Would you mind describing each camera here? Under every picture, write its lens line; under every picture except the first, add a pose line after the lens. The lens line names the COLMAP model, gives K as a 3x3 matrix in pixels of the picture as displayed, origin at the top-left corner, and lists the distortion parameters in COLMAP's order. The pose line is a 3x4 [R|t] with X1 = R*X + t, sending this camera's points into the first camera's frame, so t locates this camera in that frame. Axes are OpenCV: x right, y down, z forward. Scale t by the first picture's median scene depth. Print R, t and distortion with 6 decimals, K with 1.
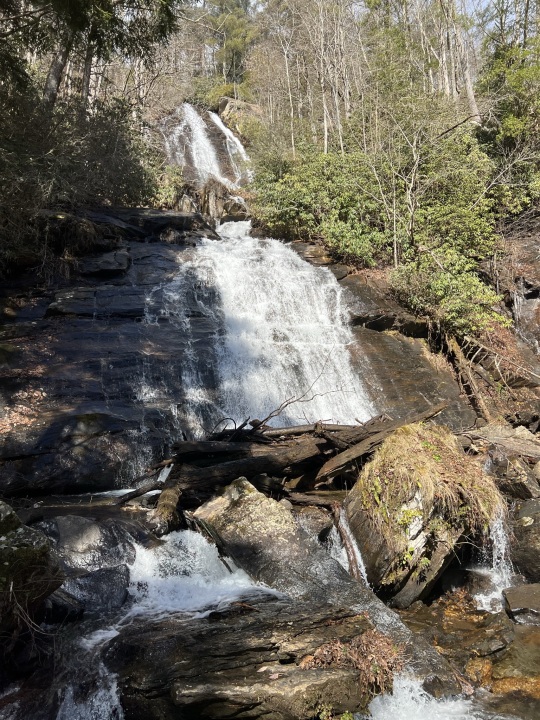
lens RADIAL K [[540.5, 0, 263.7], [0, 540.5, 363.2], [0, 0, 1]] dist [0.052638, -0.060584]
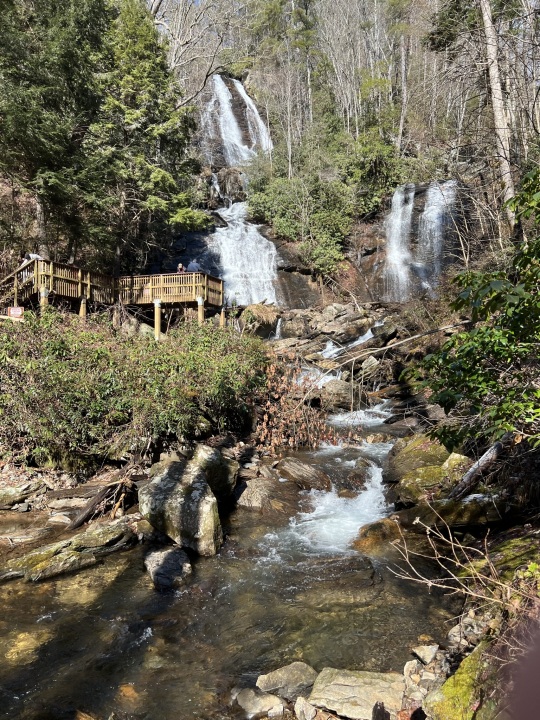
lens RADIAL K [[540.5, 0, 268.5], [0, 540.5, 373.3], [0, 0, 1]] dist [0.052638, -0.060584]
pose [[0.997721, 0.011448, -0.066496, 0.281983], [0.000410, 0.984456, 0.175633, -0.040487], [0.067473, -0.175260, 0.982207, -1.431240]]
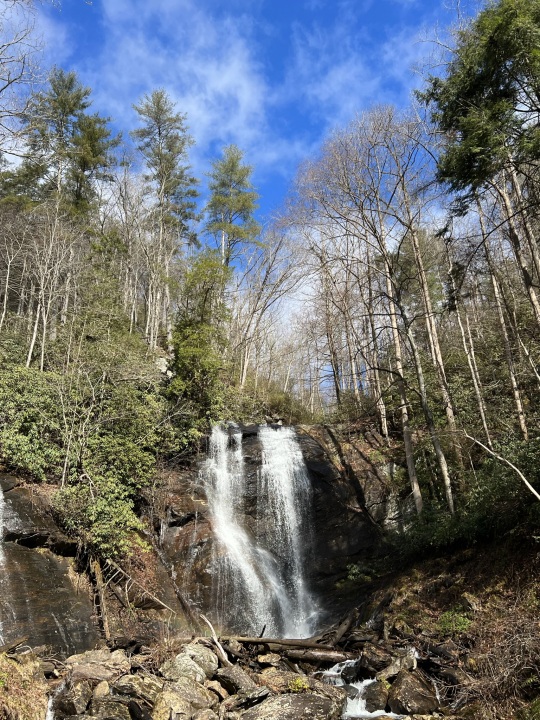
lens RADIAL K [[590.3, 0, 272.9], [0, 590.3, 354.9], [0, 0, 1]] dist [0.029859, -0.028783]
pose [[0.868470, 0.227334, 0.440545, 0.025277], [-0.075672, 0.939034, -0.335393, -0.060191], [-0.489933, 0.257942, 0.832725, -0.314589]]
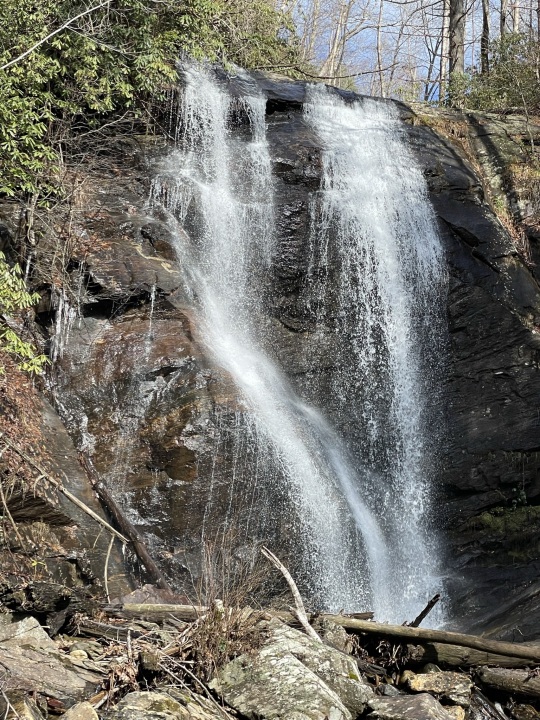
lens RADIAL K [[1443.4, 0, 269.3], [0, 1443.4, 354.1], [0, 0, 1]] dist [0.124907, 0.000000]
pose [[0.798686, 0.209511, 0.564097, -0.034496], [-0.185386, 0.977505, -0.100573, -0.002515], [-0.572479, -0.024249, 0.819561, -0.005729]]
